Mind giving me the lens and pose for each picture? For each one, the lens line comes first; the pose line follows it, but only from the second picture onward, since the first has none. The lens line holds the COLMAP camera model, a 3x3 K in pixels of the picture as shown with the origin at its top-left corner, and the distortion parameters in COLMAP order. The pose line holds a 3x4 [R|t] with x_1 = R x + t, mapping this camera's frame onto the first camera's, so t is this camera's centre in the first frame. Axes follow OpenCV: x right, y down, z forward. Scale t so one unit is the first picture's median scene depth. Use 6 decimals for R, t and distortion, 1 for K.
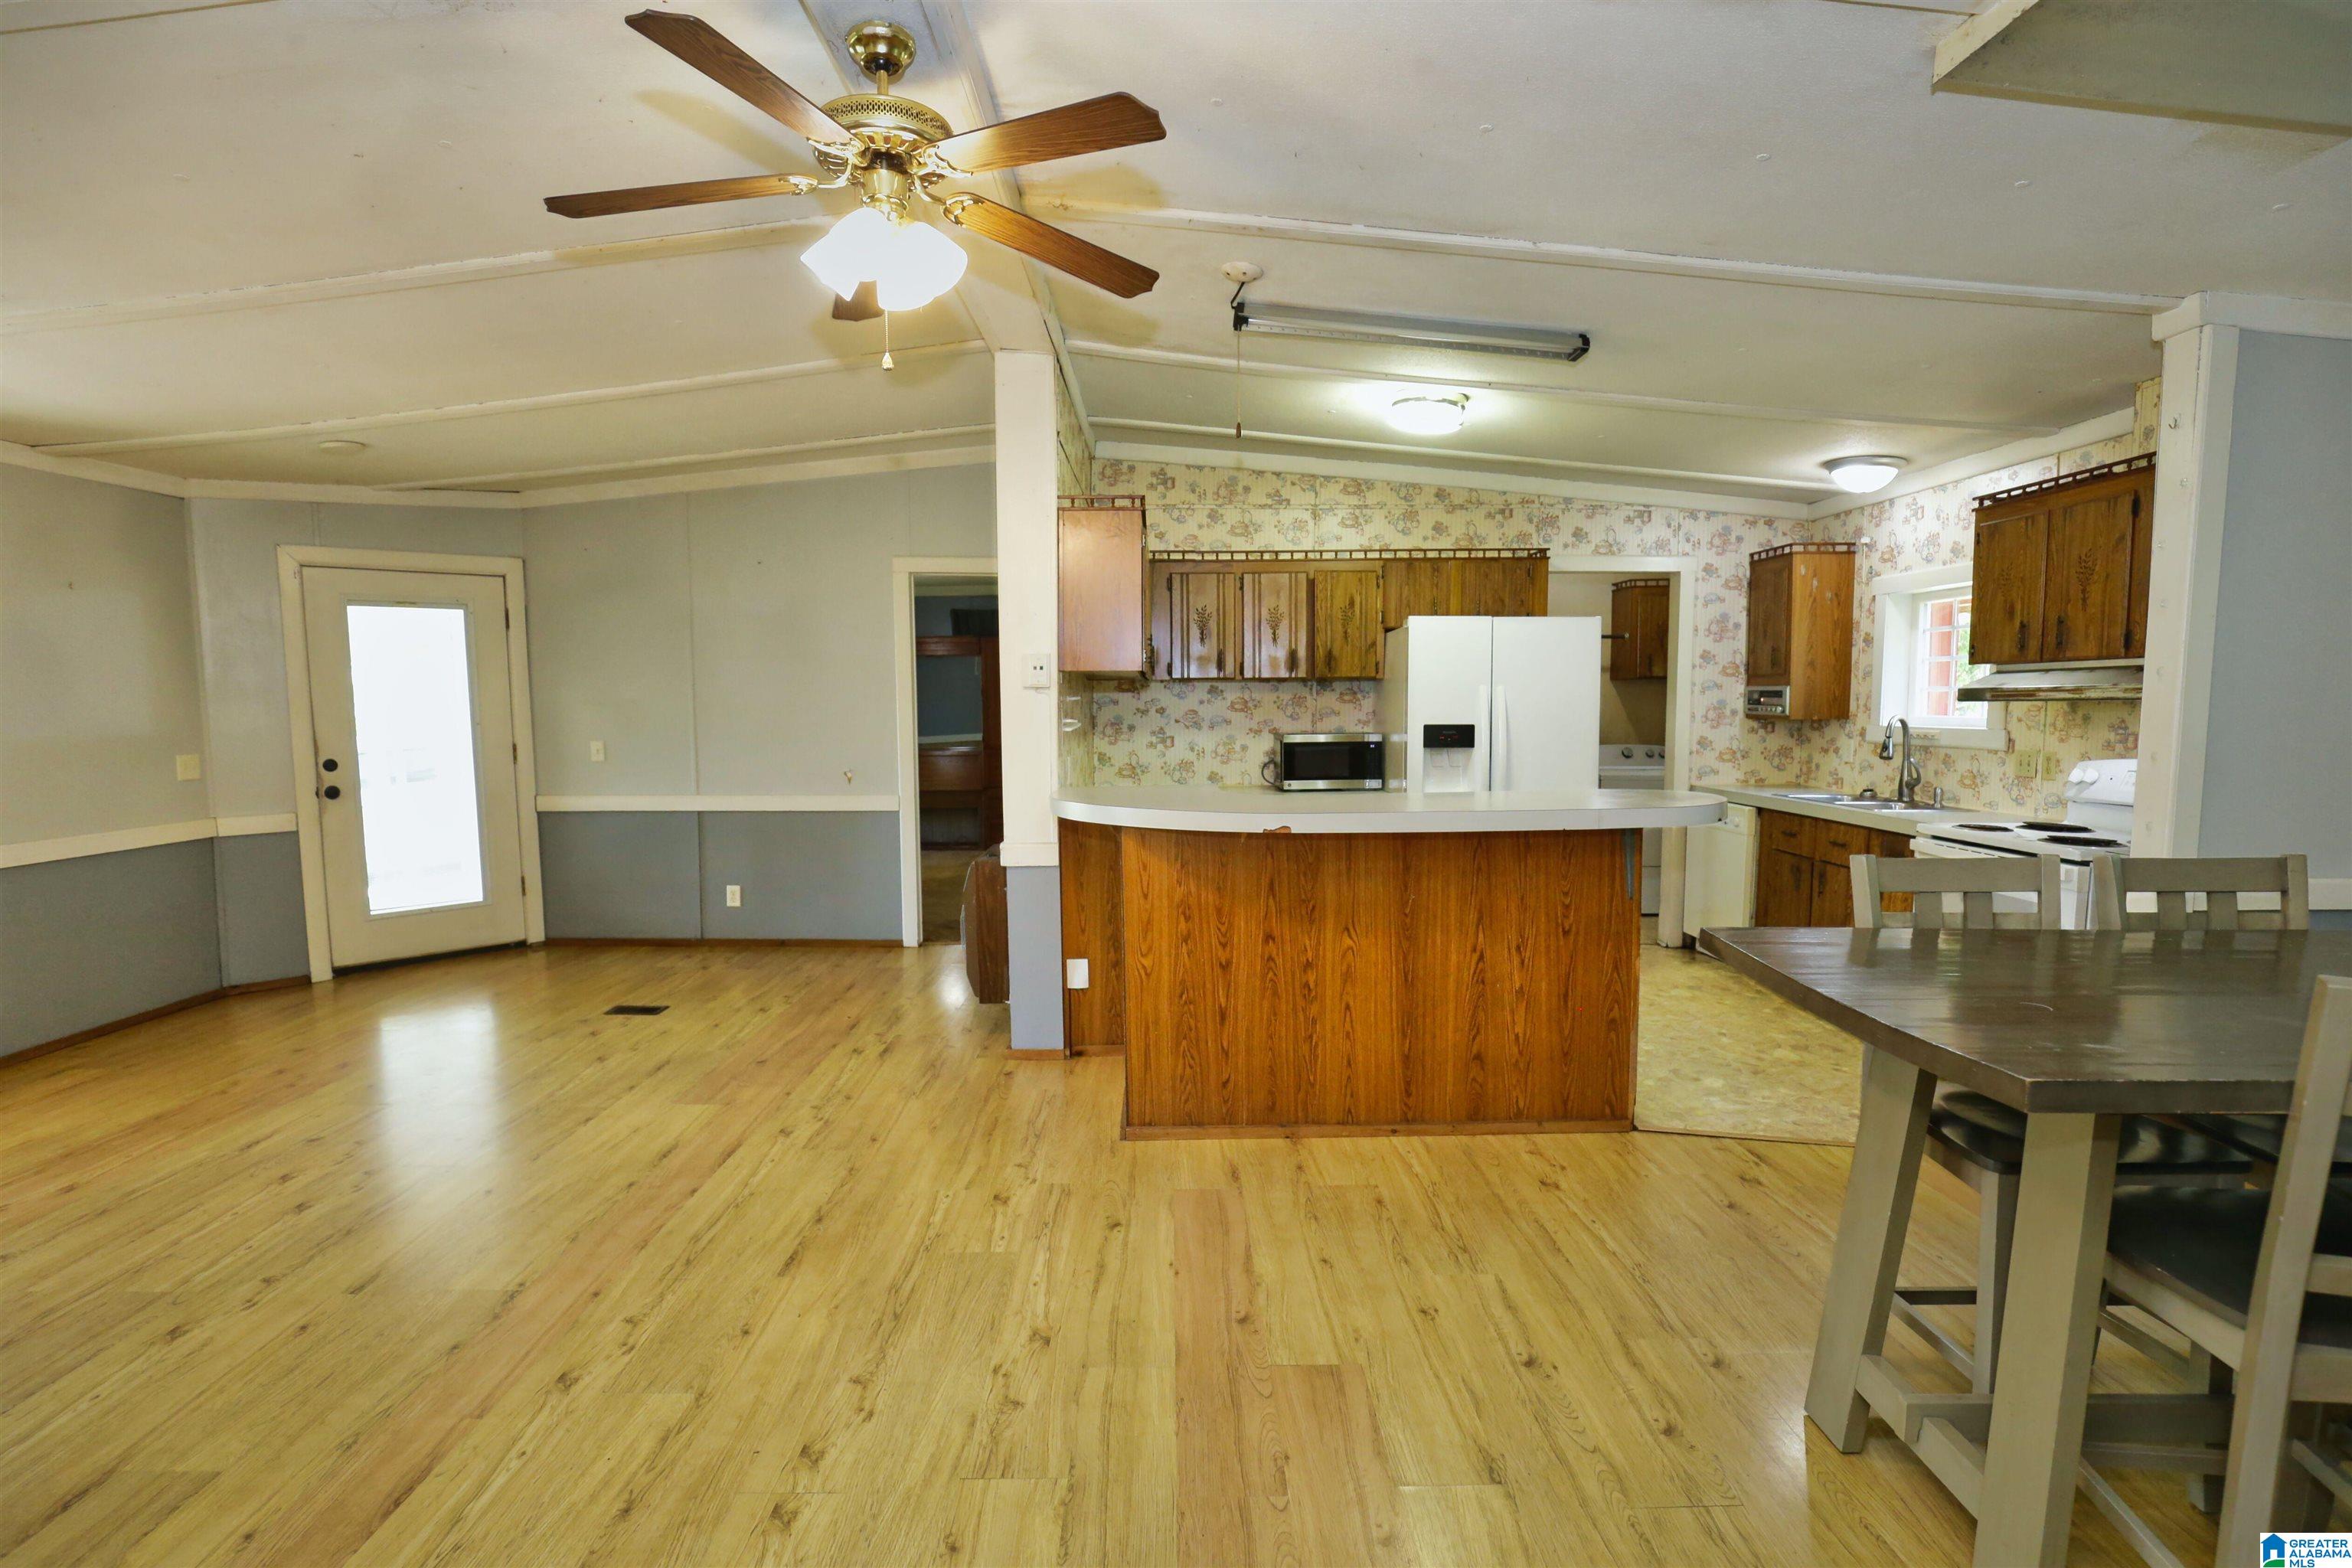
lens RADIAL K [[1105.8, 0, 1171.9], [0, 1105.8, 795.8], [0, 0, 1]] dist [-0.024271, 0.000988]
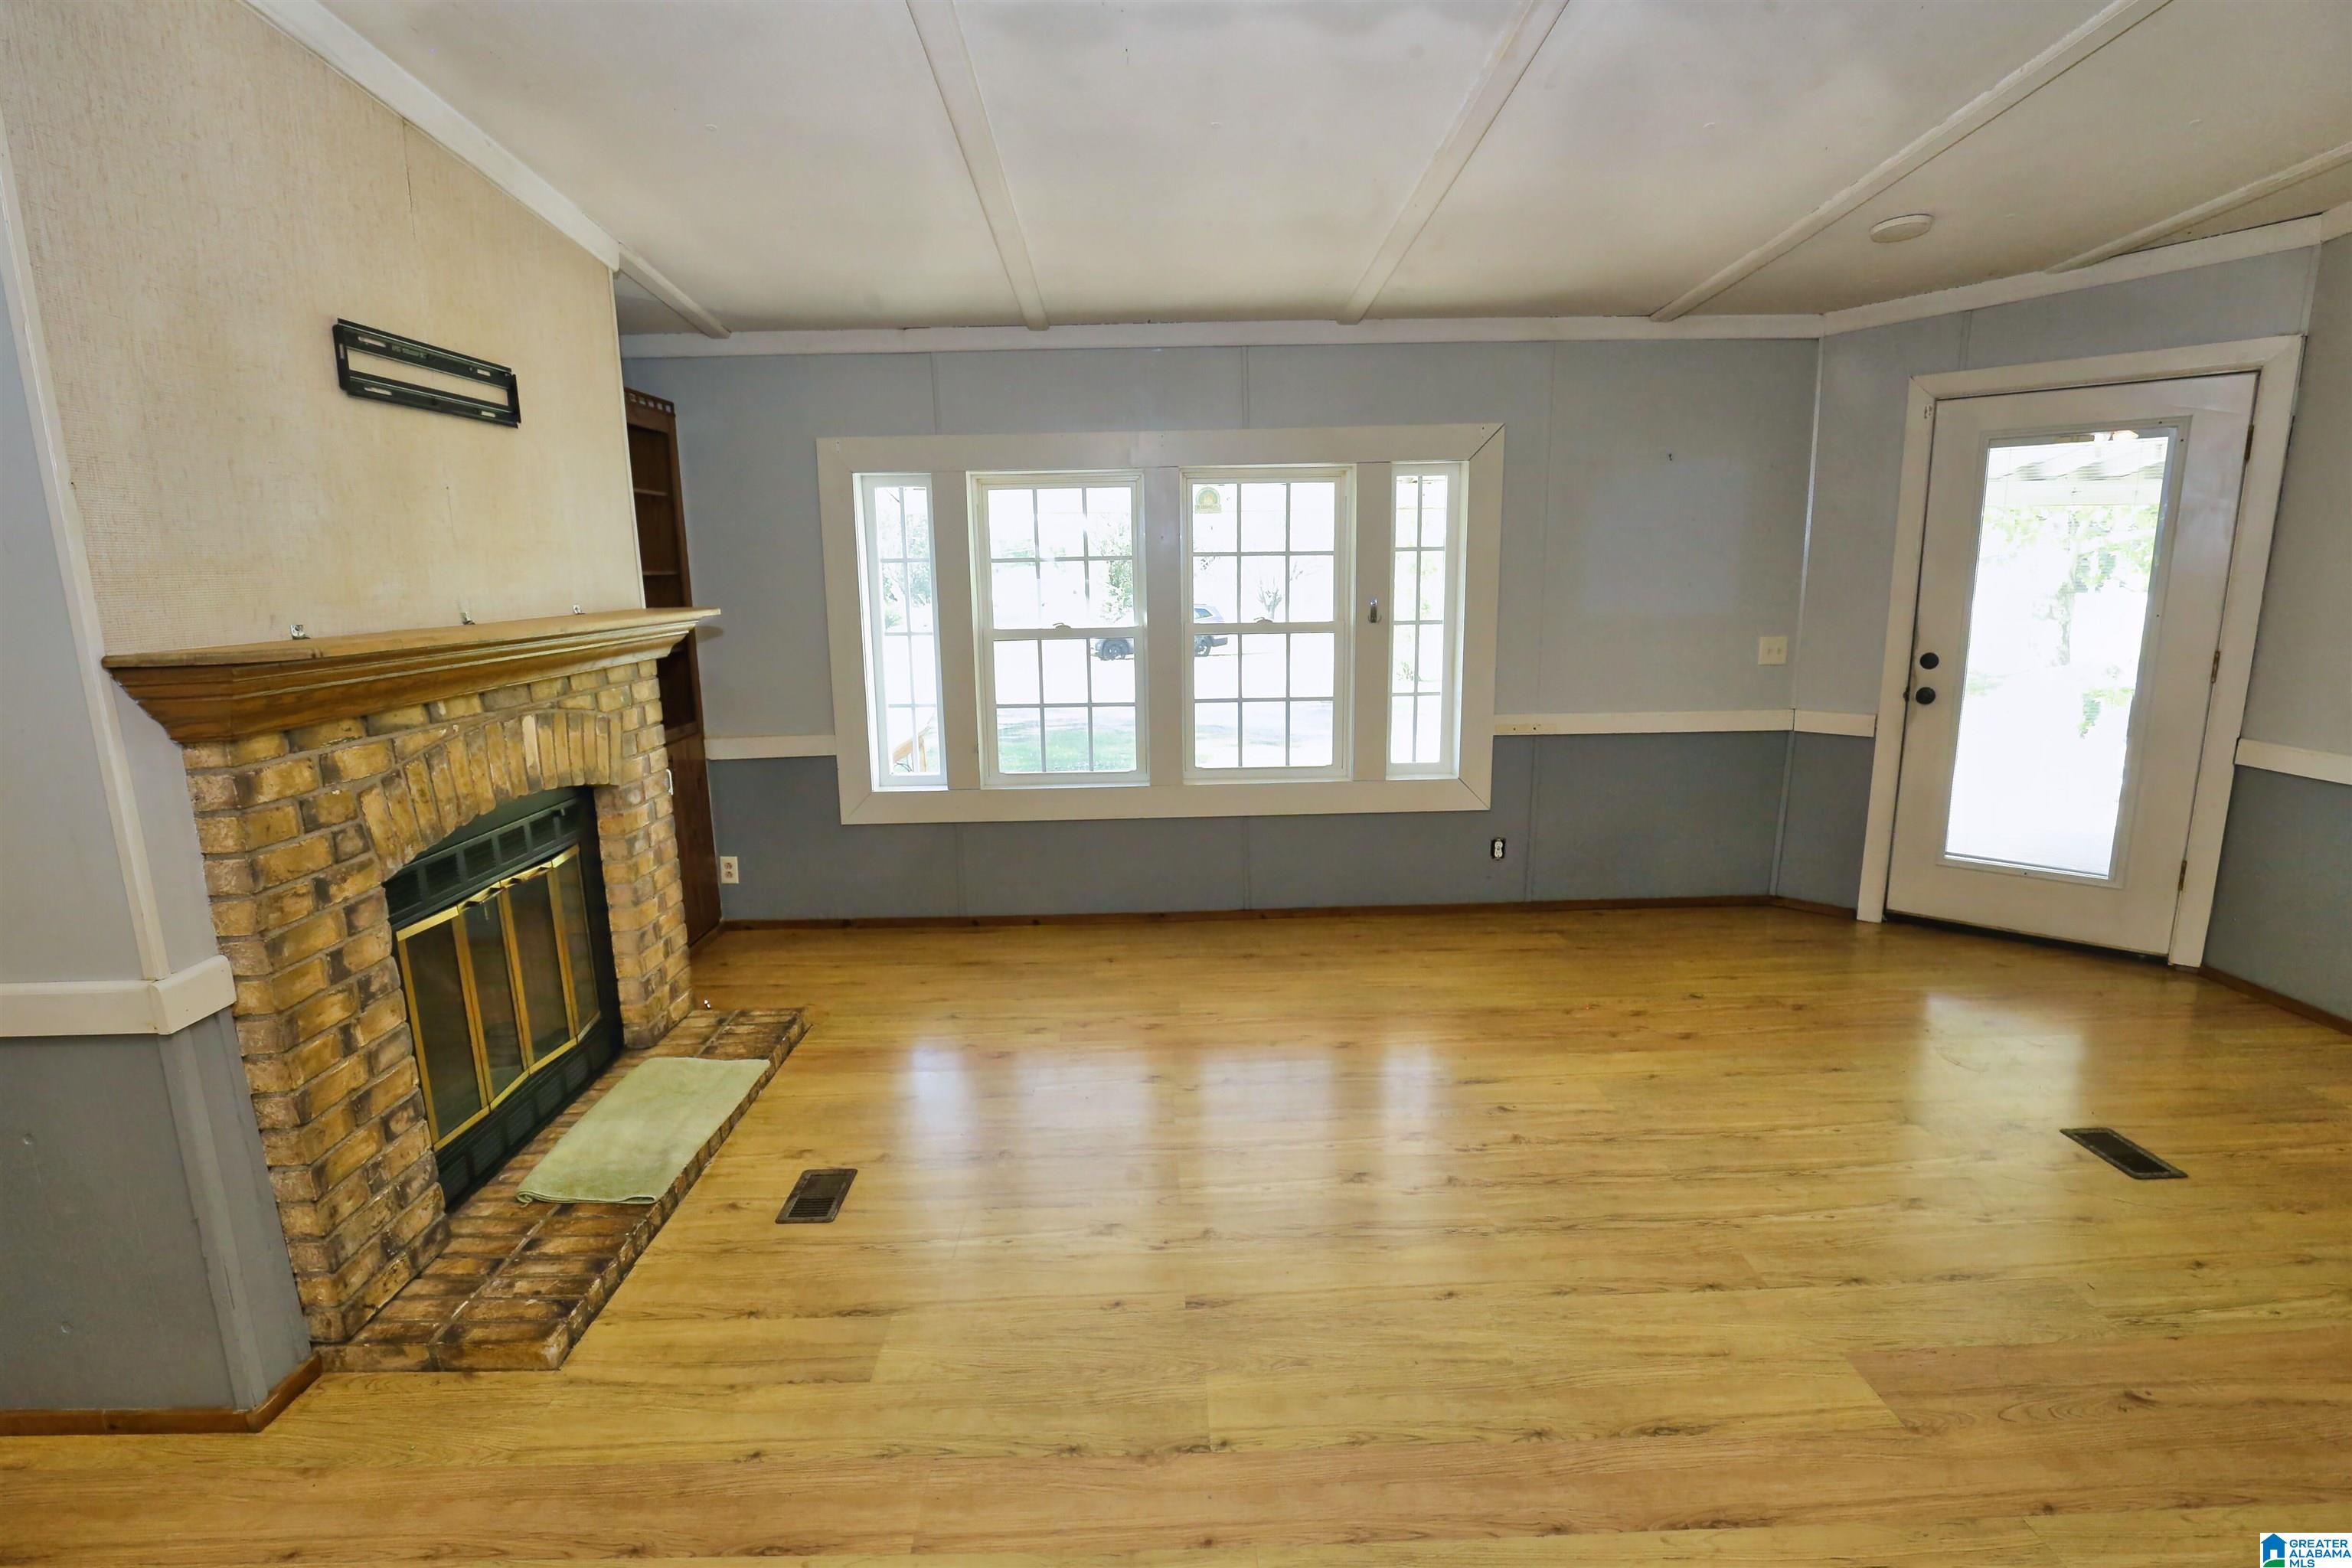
lens RADIAL K [[1123.5, 0, 1162.9], [0, 1123.5, 790.1], [0, 0, 1]] dist [-0.025102, 0.000768]
pose [[0.010928, 0.201660, -0.979395, 0.018486], [-0.071728, 0.977088, 0.200385, -0.058512], [0.997364, 0.068060, 0.025143, 0.448926]]
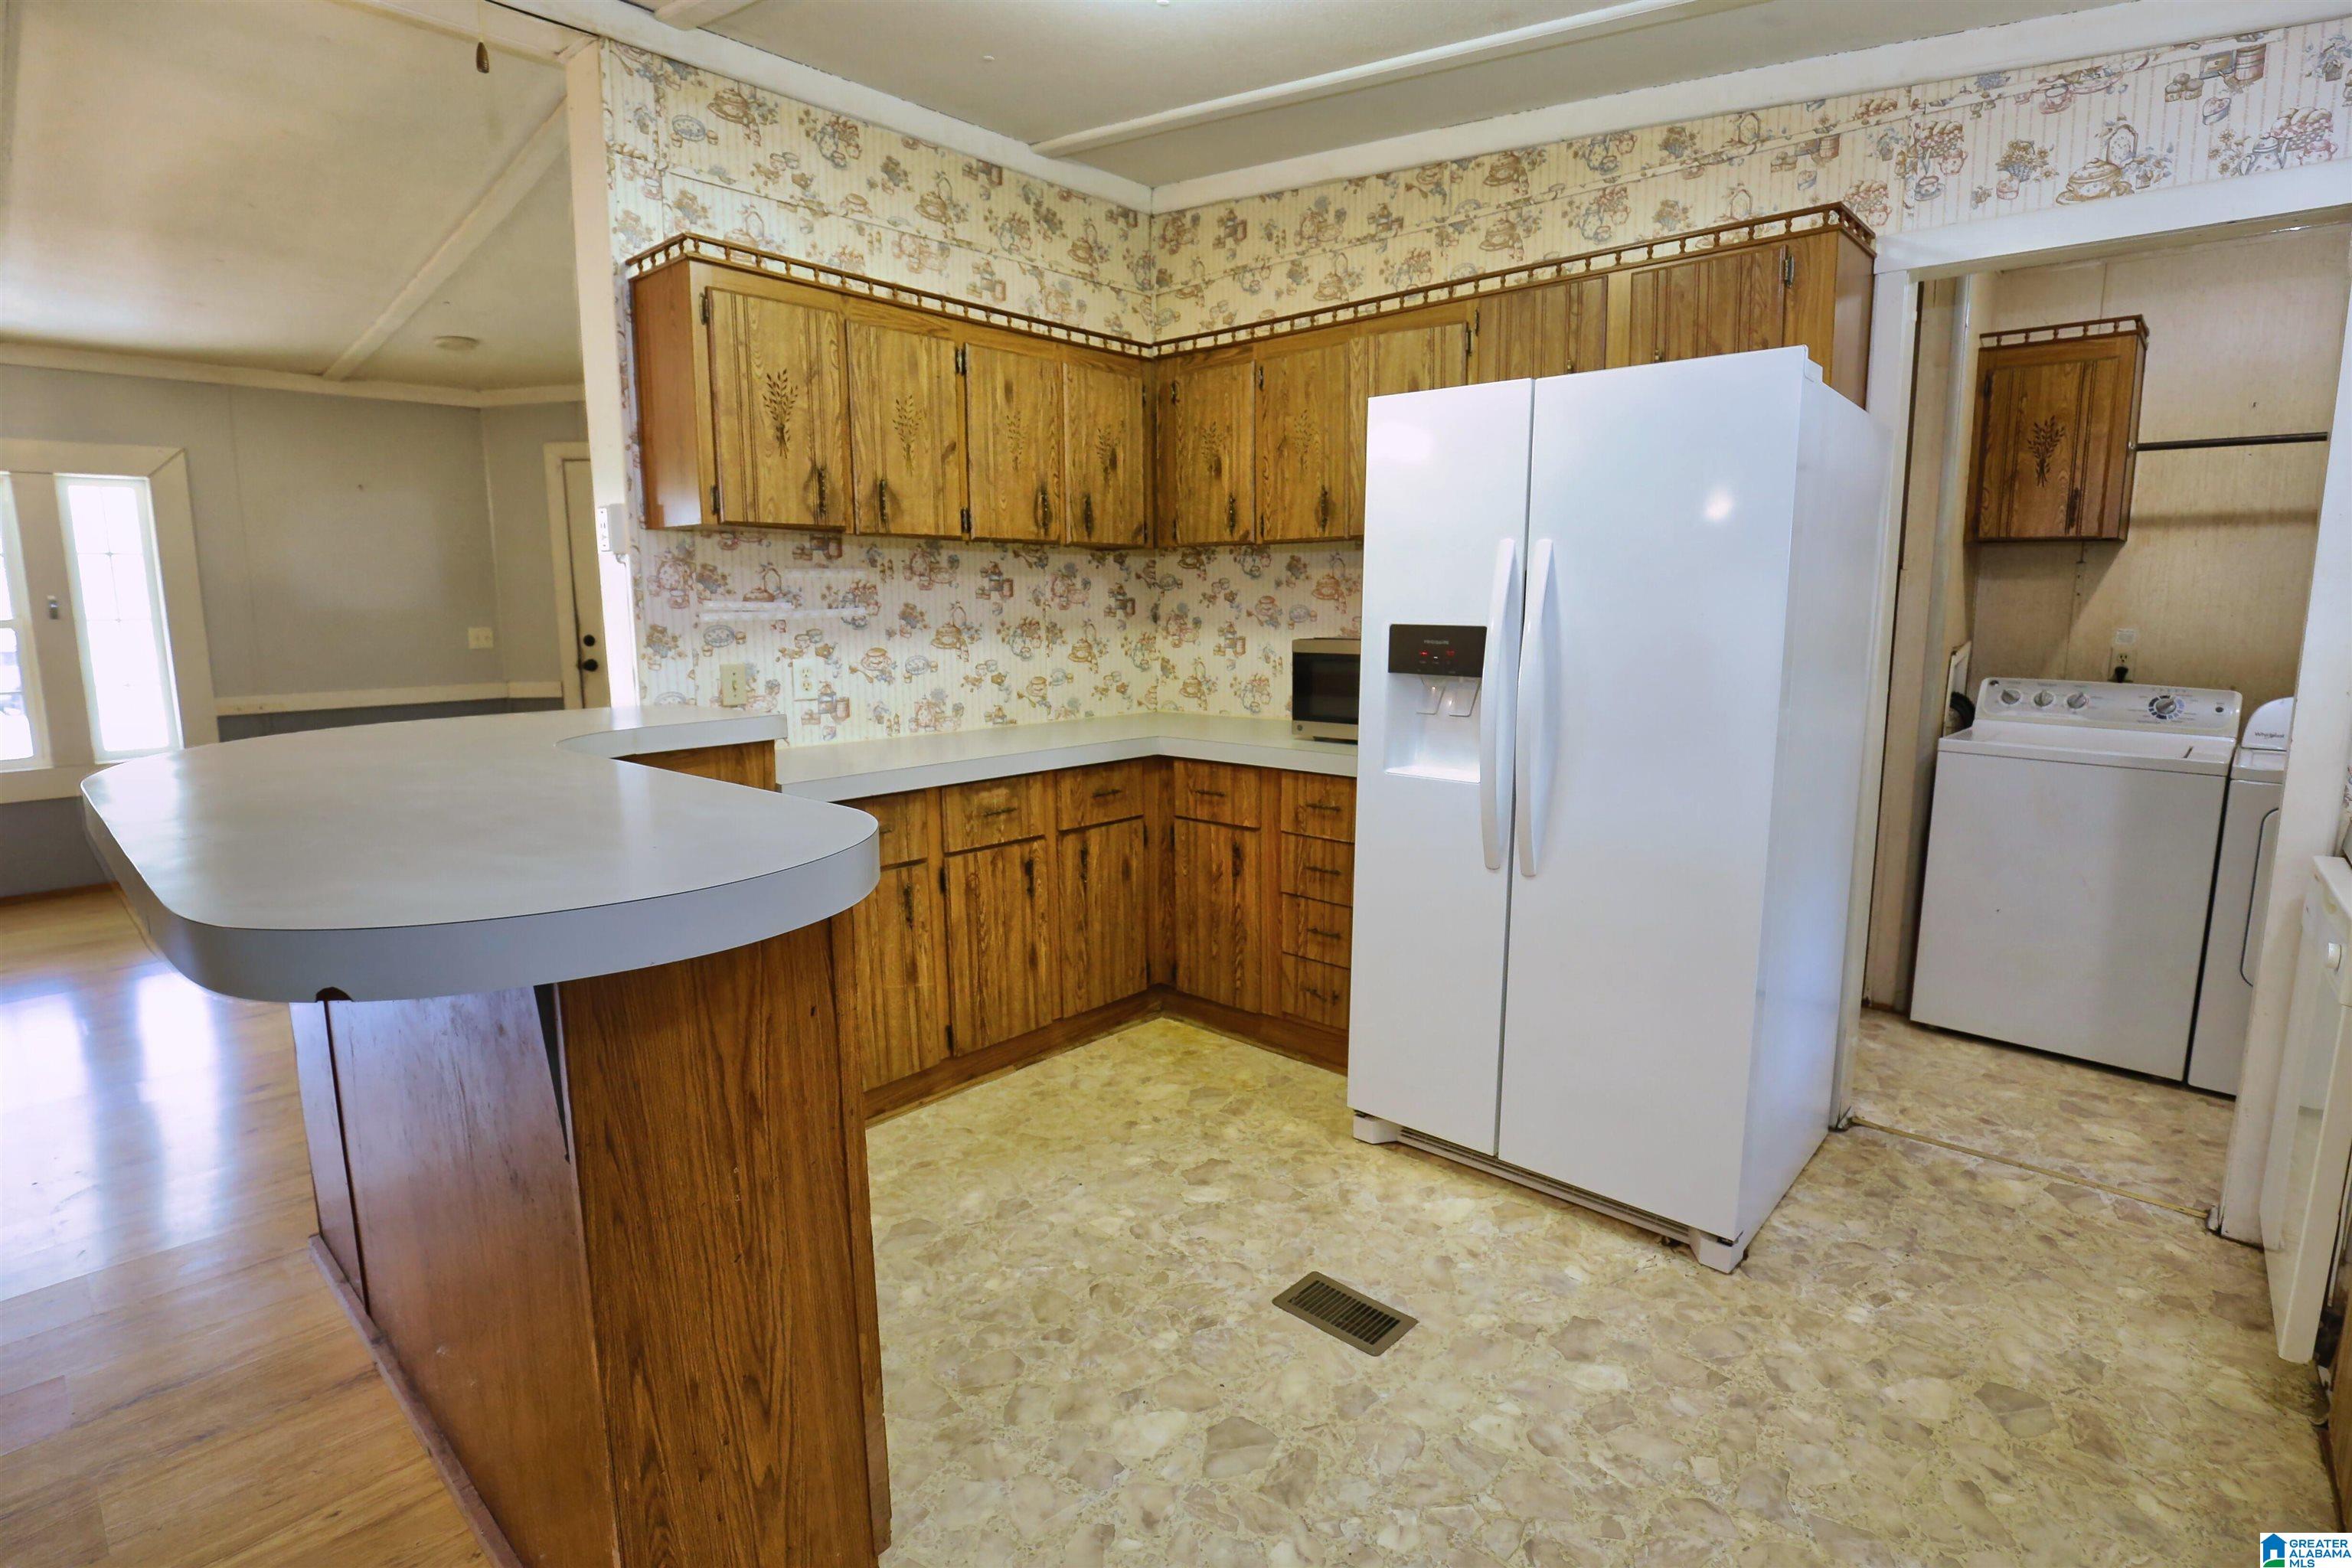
lens RADIAL K [[1138.7, 0, 1233.0], [0, 1138.7, 768.0], [0, 0, 1]] dist [-0.021998, 0.000561]
pose [[0.753337, 0.103625, -0.649419, 0.498486], [-0.061843, 0.994294, 0.086916, -0.040578], [0.654720, -0.025315, 0.755447, 0.565978]]
